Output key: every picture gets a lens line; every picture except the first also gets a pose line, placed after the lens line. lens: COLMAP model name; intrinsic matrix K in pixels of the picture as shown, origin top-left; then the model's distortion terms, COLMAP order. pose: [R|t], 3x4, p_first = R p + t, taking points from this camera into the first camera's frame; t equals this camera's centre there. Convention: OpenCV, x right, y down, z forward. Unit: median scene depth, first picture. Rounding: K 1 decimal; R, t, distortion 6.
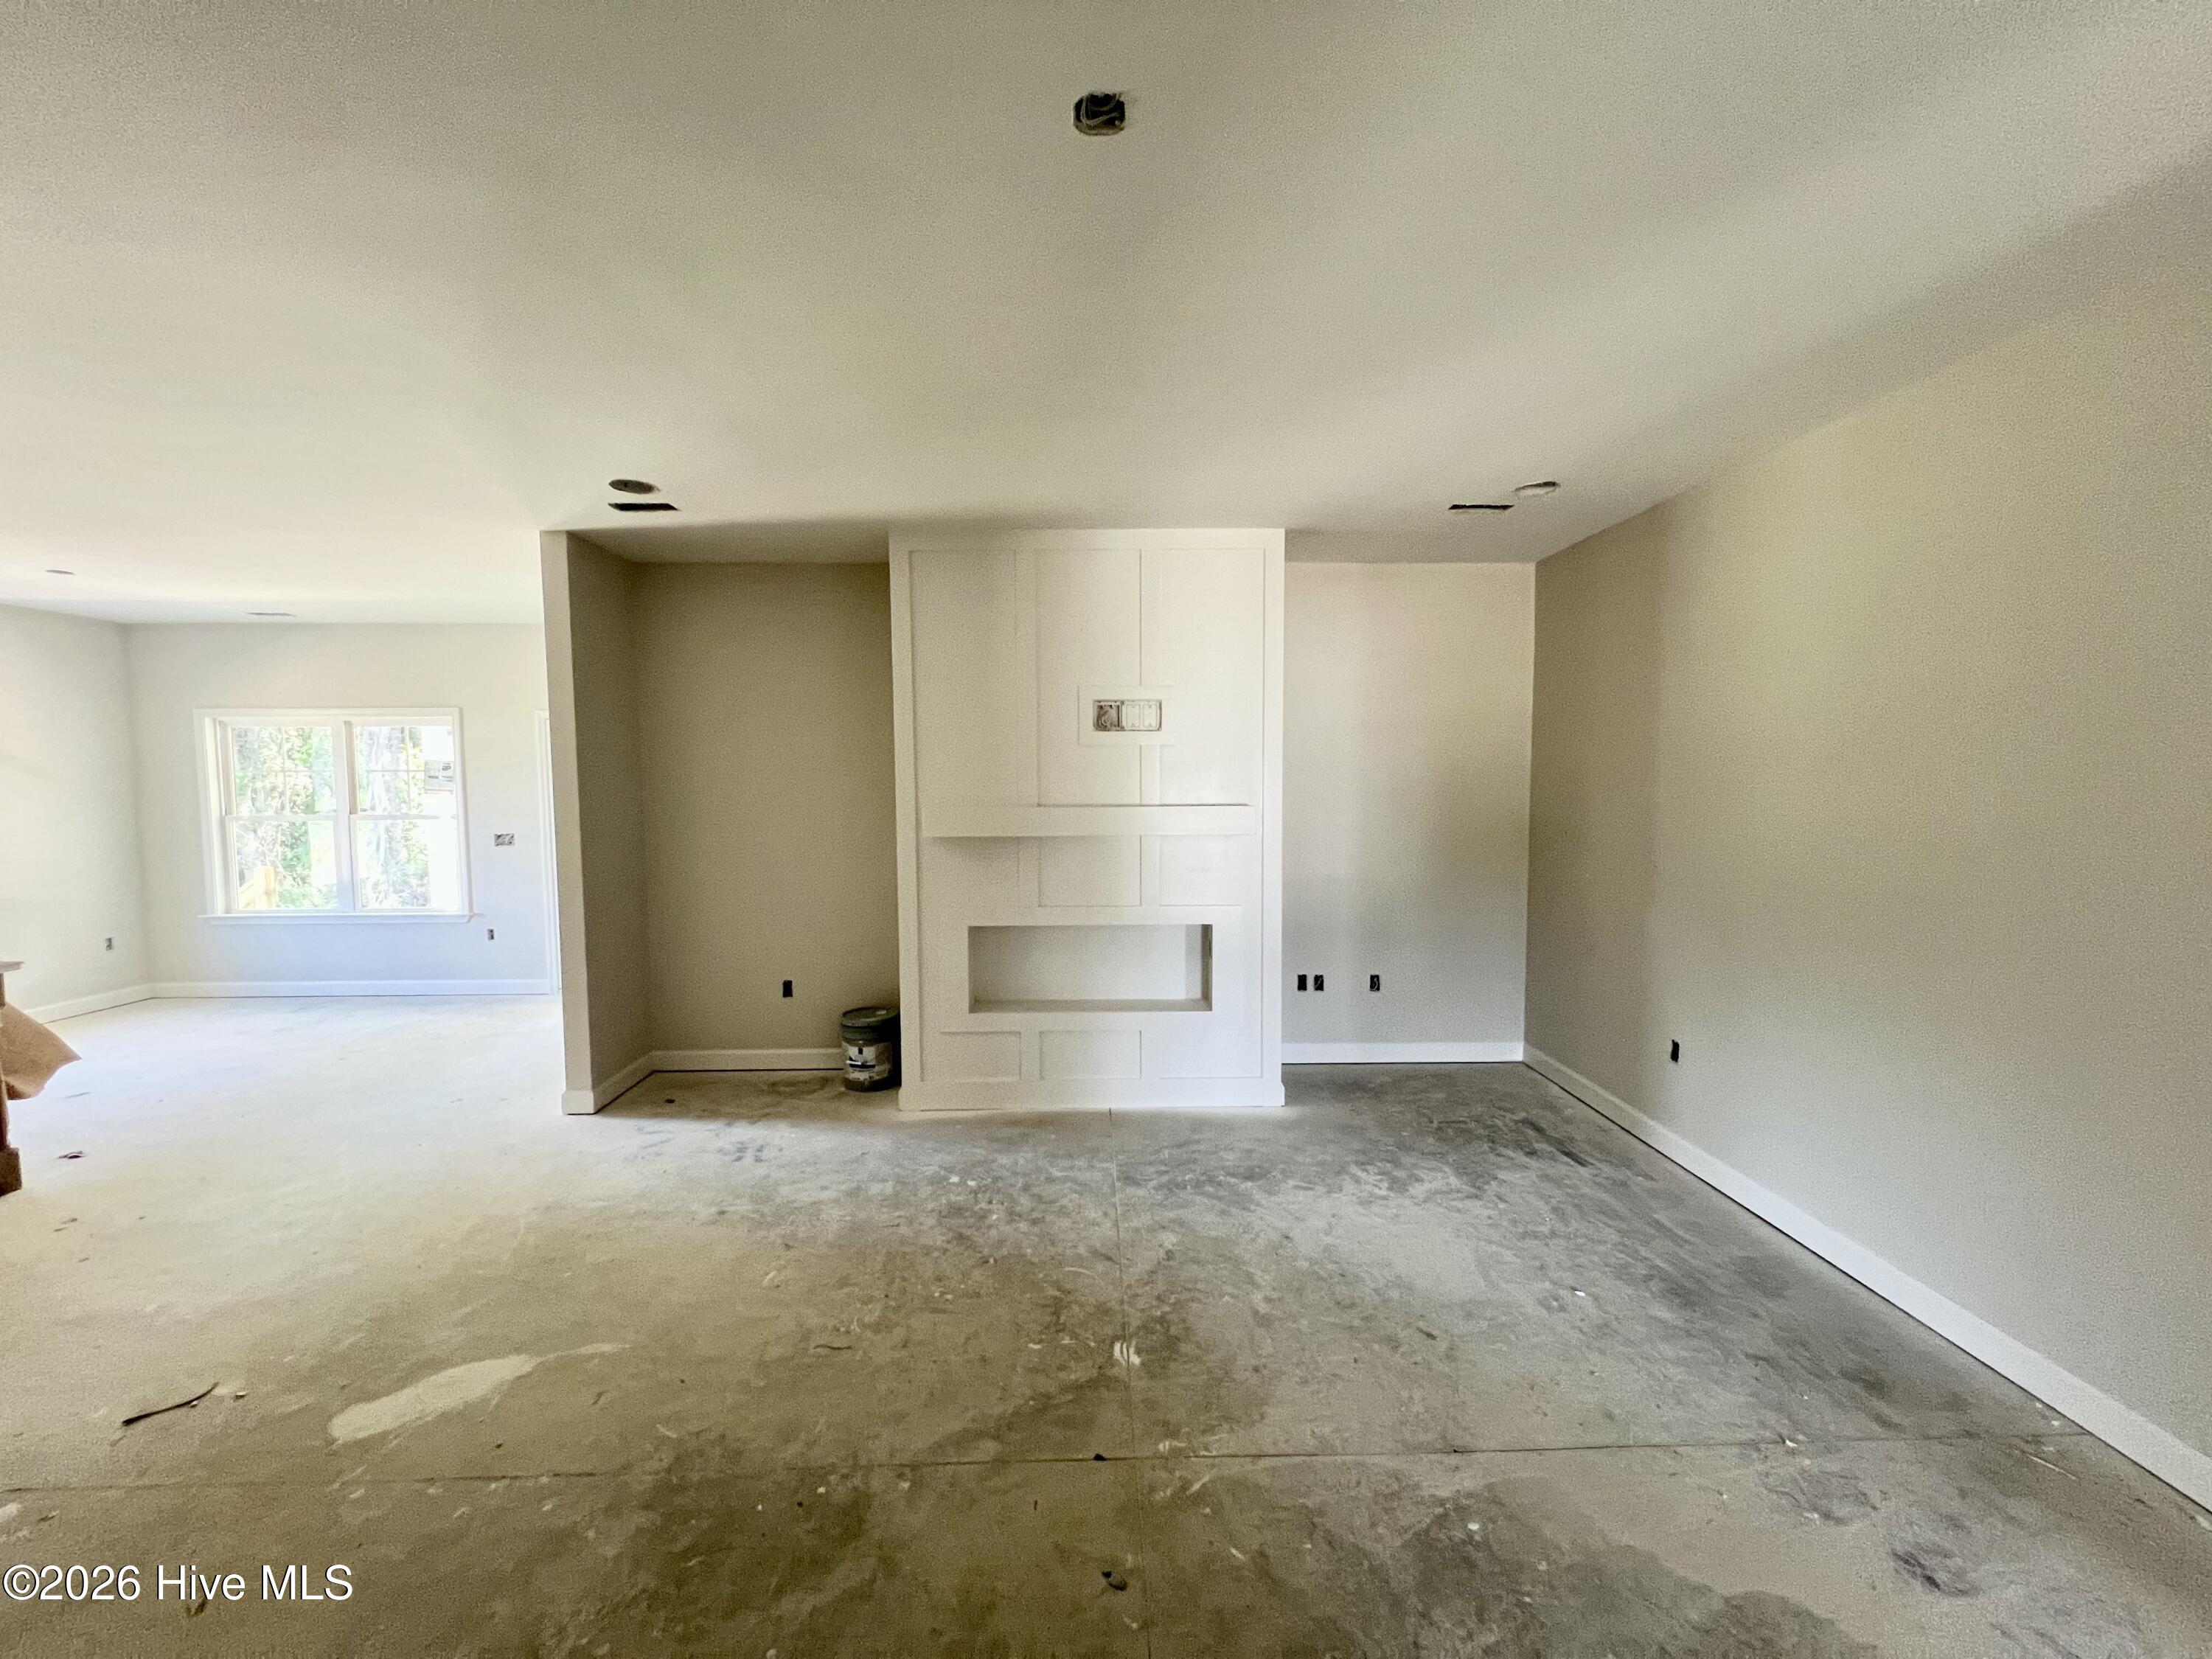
lens RADIAL K [[881.5, 0, 1109.0], [0, 881.5, 832.6], [0, 0, 1]] dist [-0.003039, 0.000272]
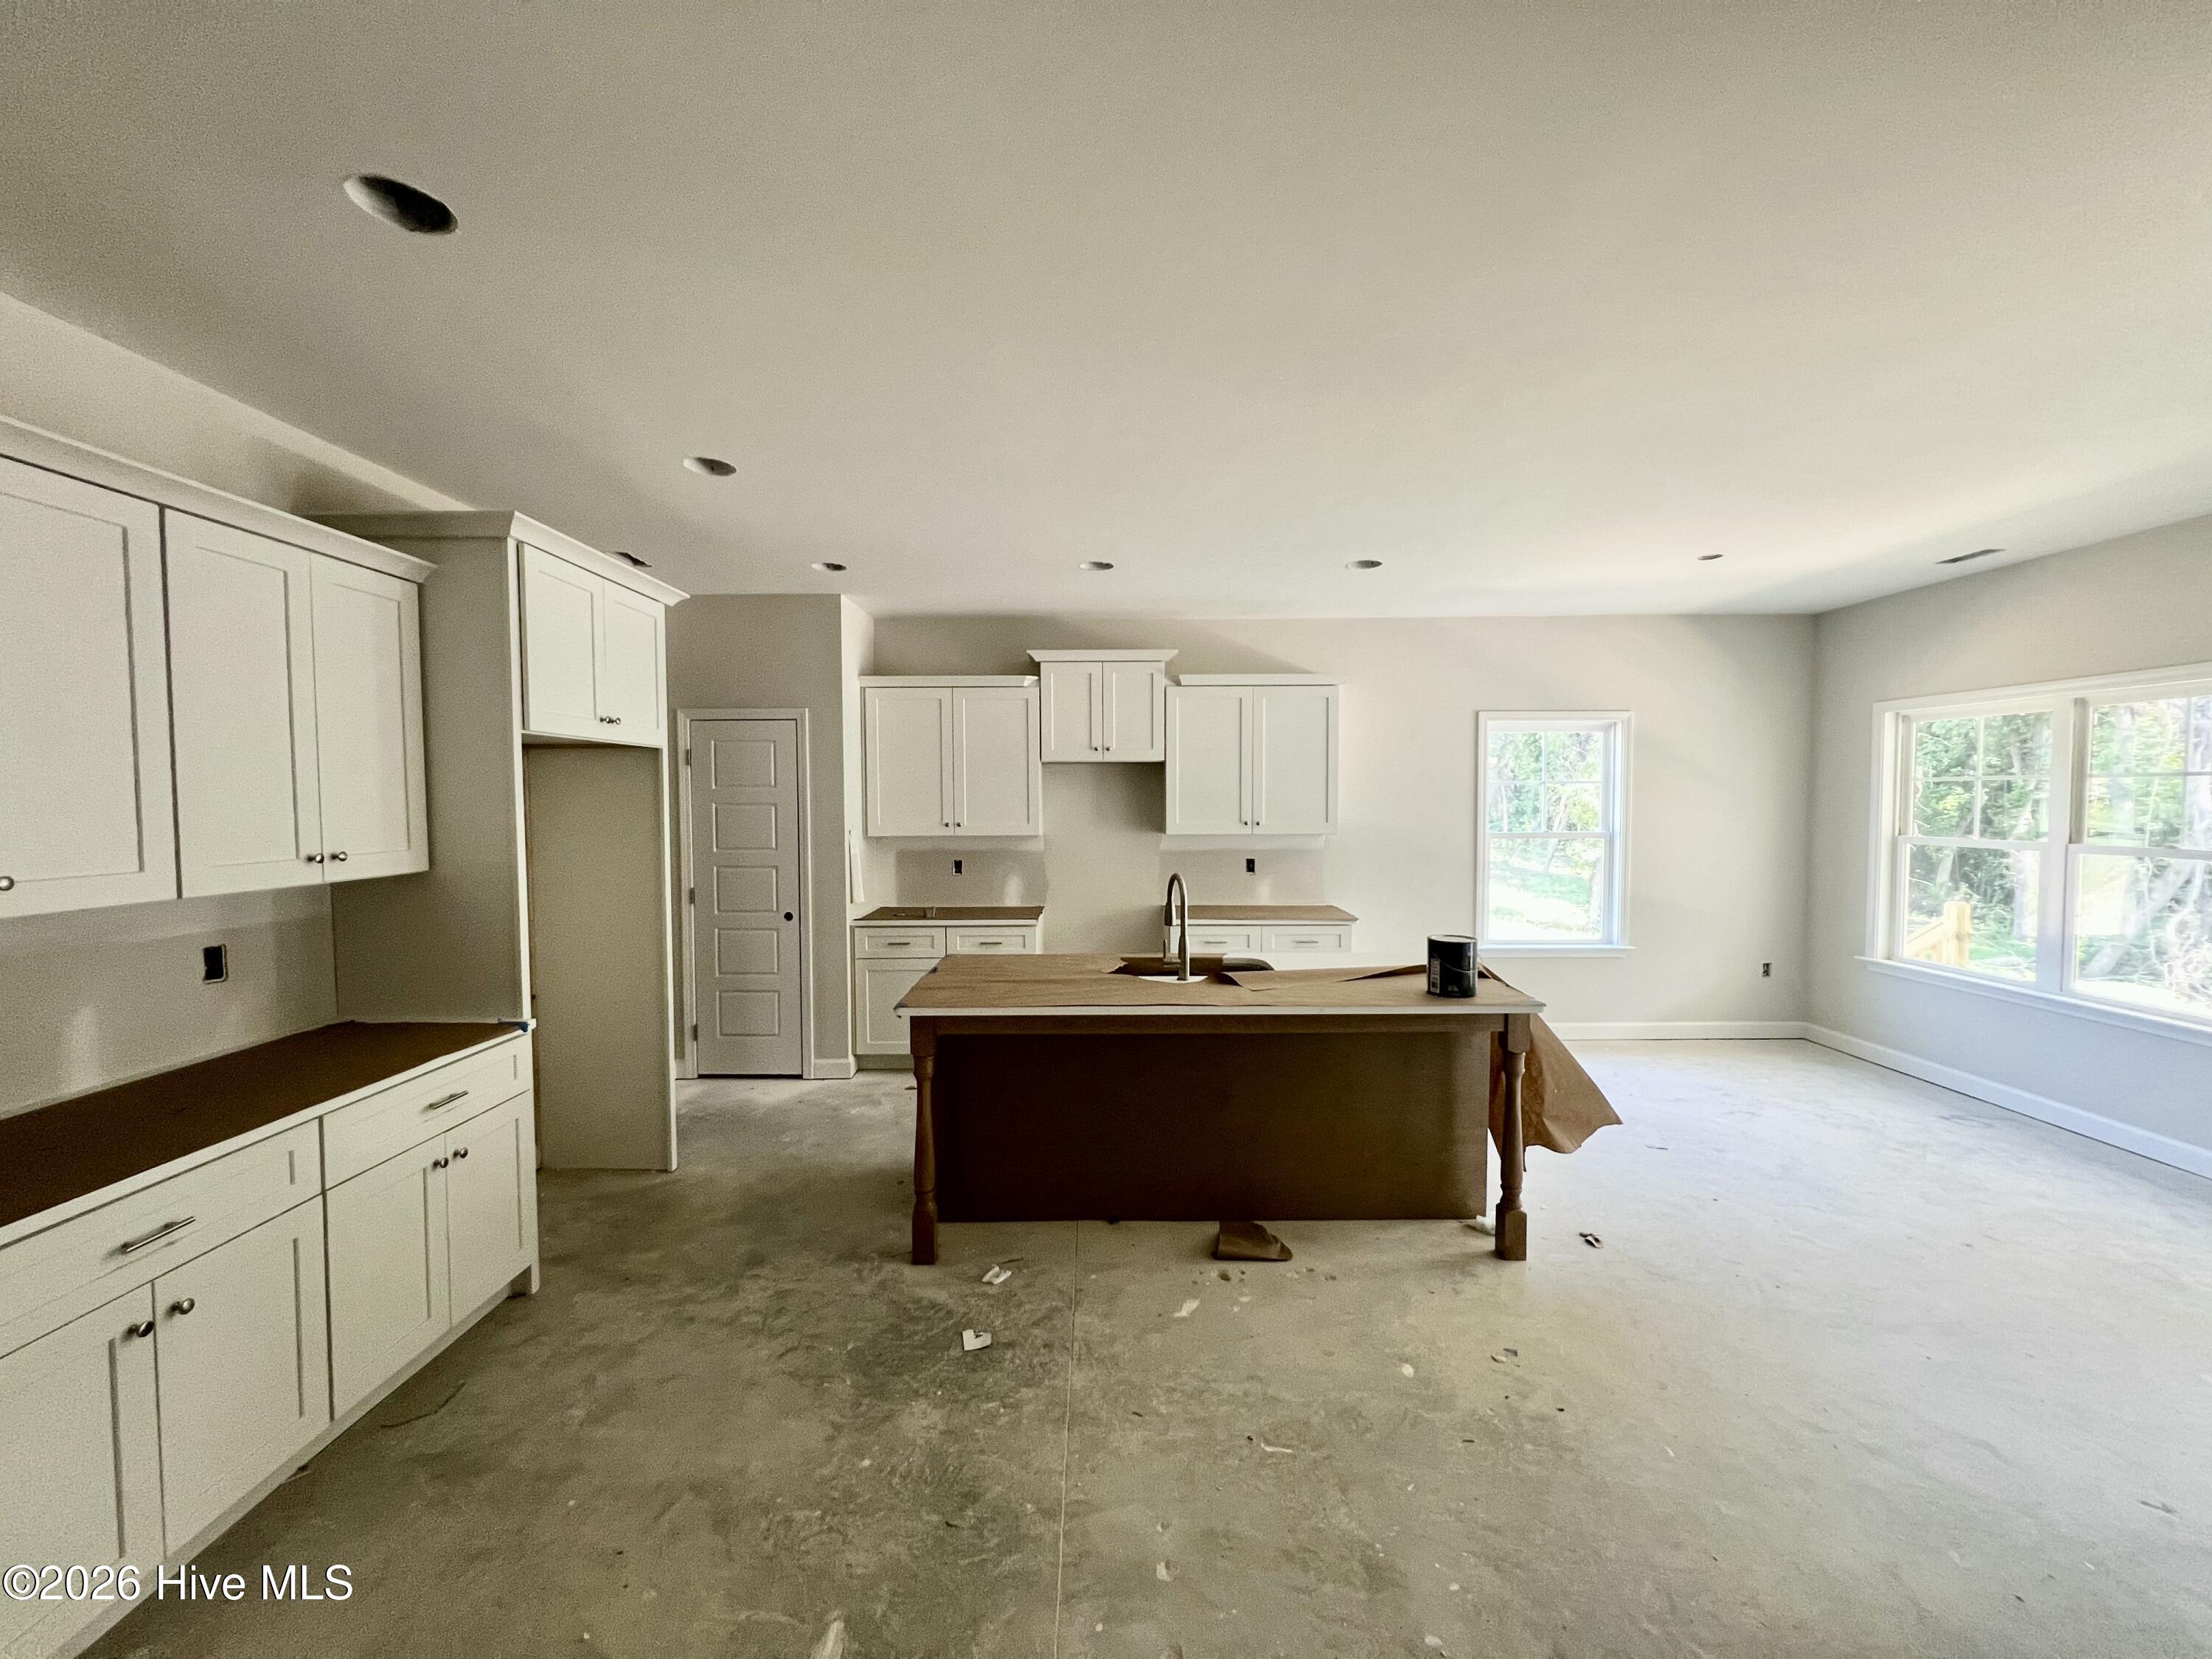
lens RADIAL K [[881.5, 0, 1102.3], [0, 881.5, 834.4], [0, 0, 1]] dist [-0.003039, 0.000272]
pose [[-0.025660, 0.048467, -0.998495, -0.323328], [-0.057962, 0.997072, 0.049888, -0.029946], [0.997989, 0.059155, -0.022776, 0.491904]]
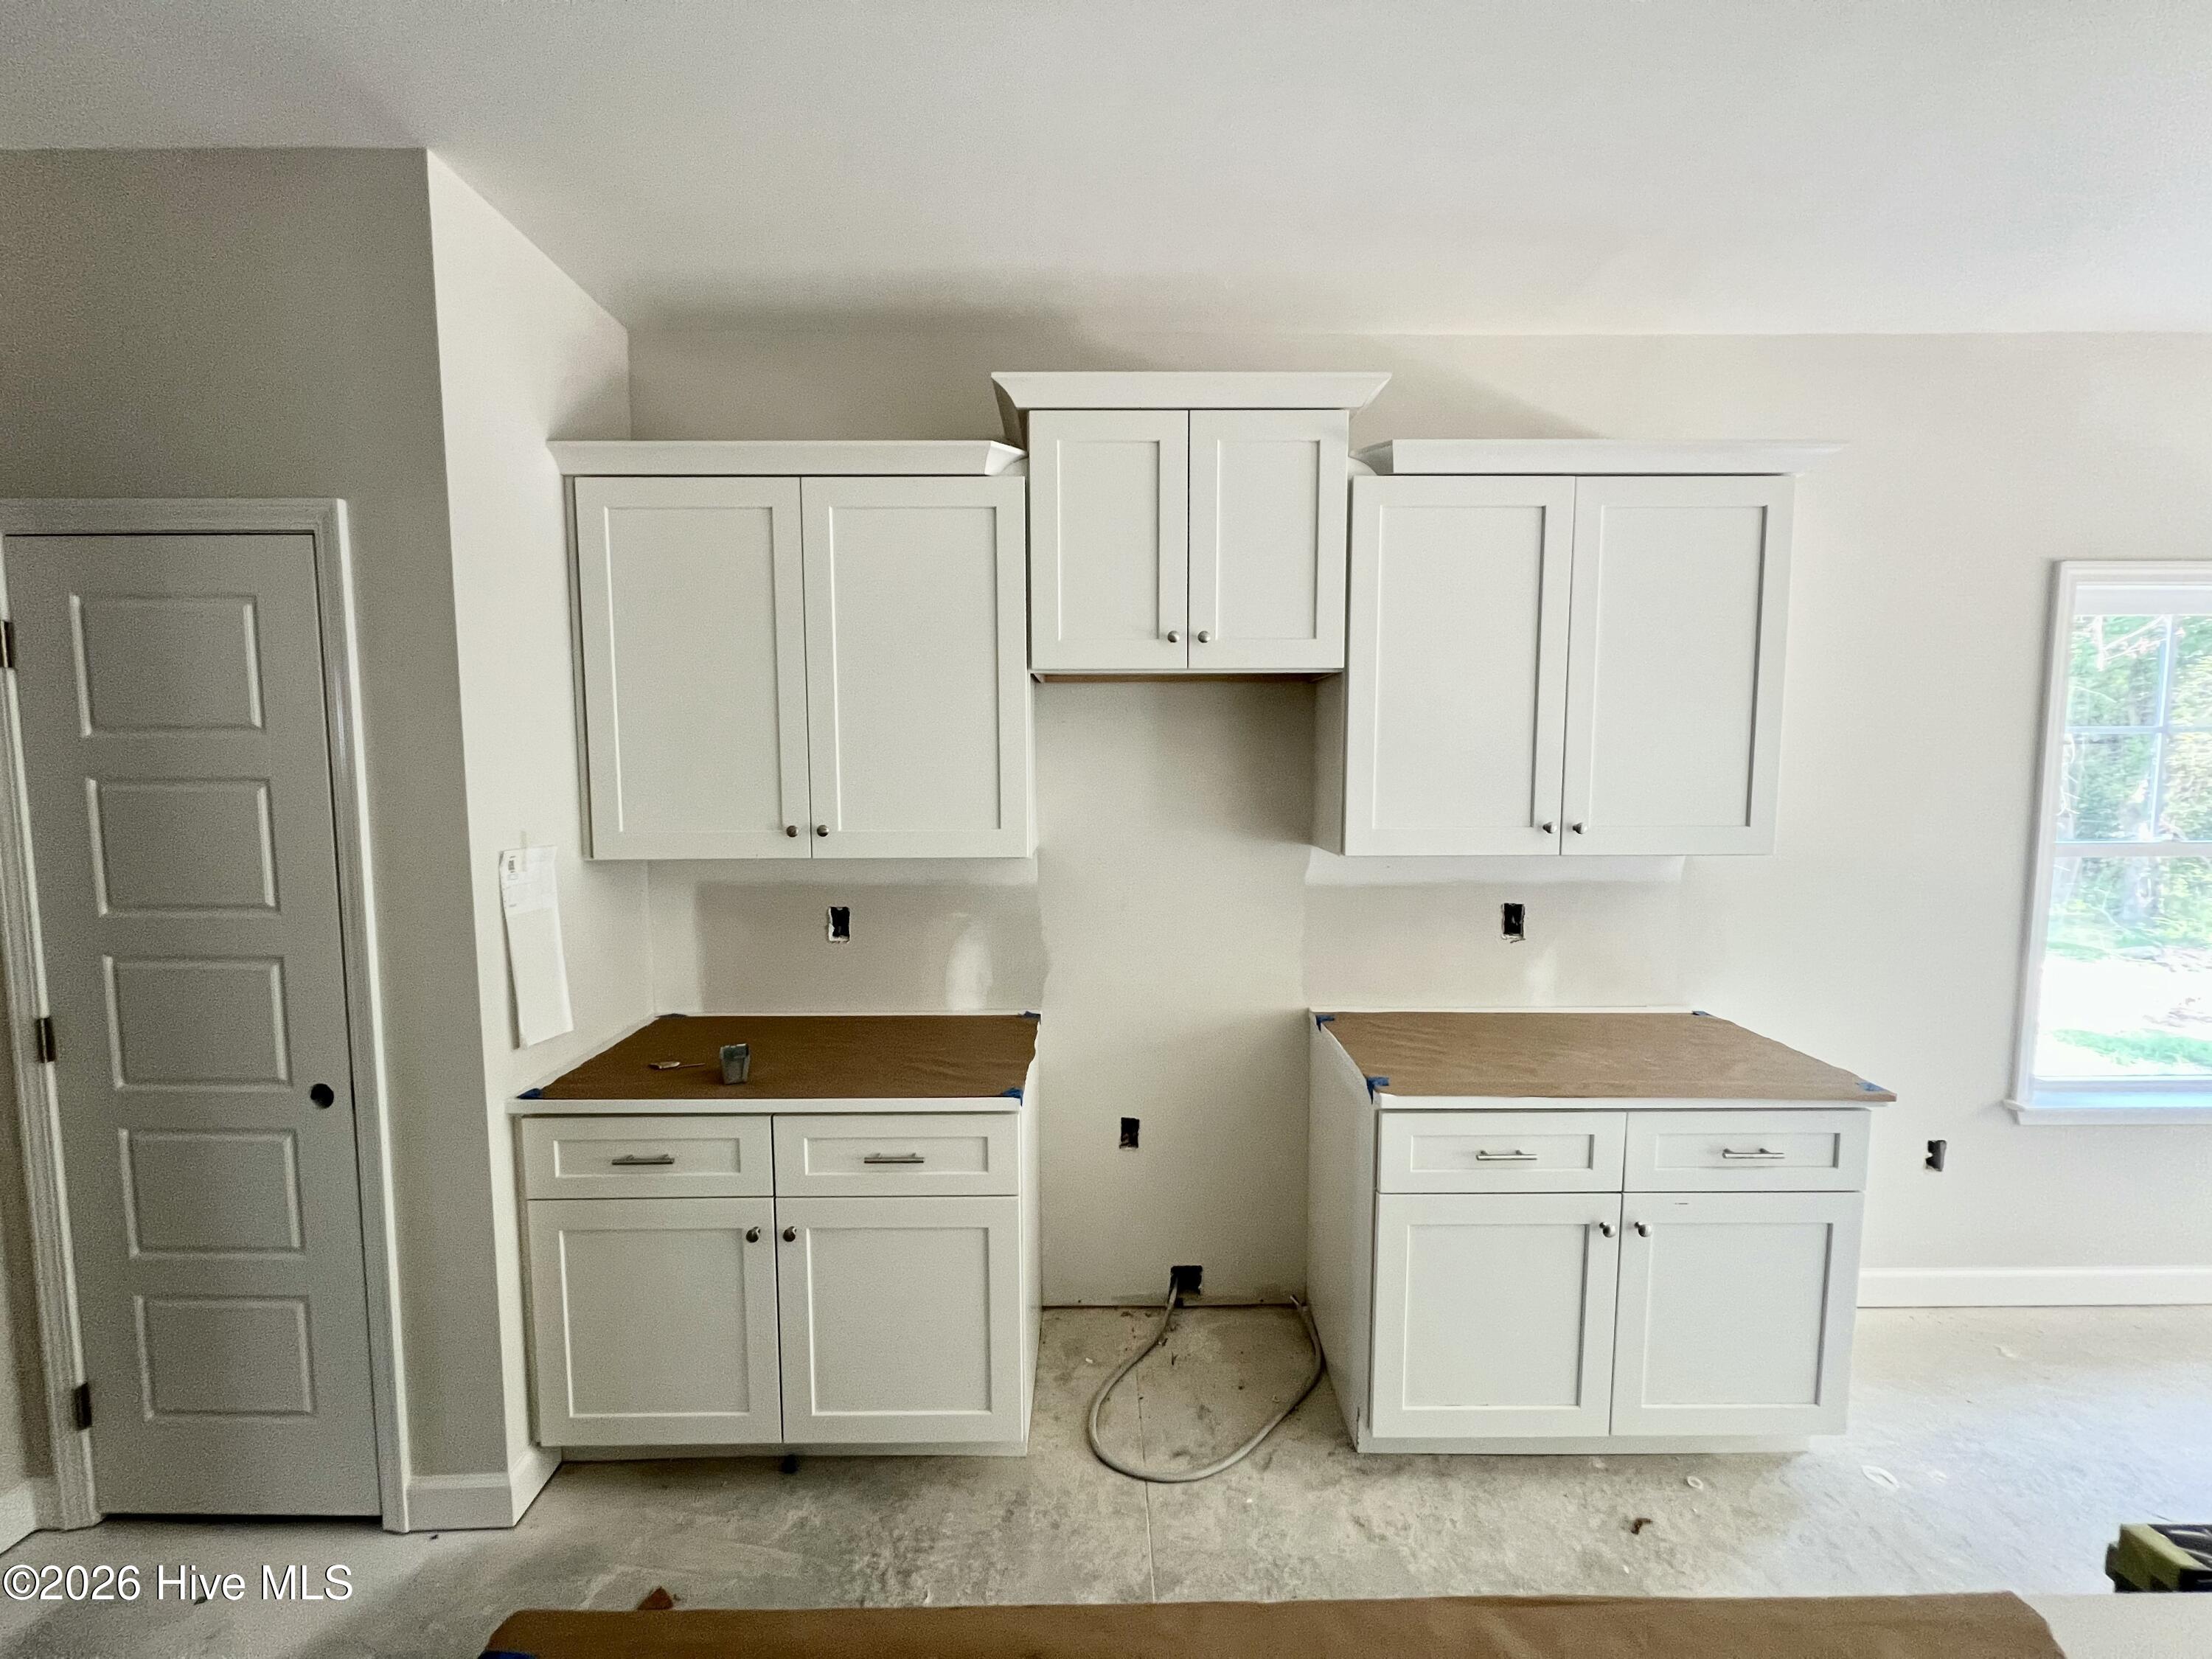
lens RADIAL K [[881.5, 0, 1105.1], [0, 881.5, 830.0], [0, 0, 1]] dist [-0.003039, 0.000272]
pose [[-0.017278, 0.085068, -0.996225, -1.110958], [-0.060006, 0.994490, 0.085961, -0.021654], [0.998048, 0.061265, -0.012078, 0.420501]]
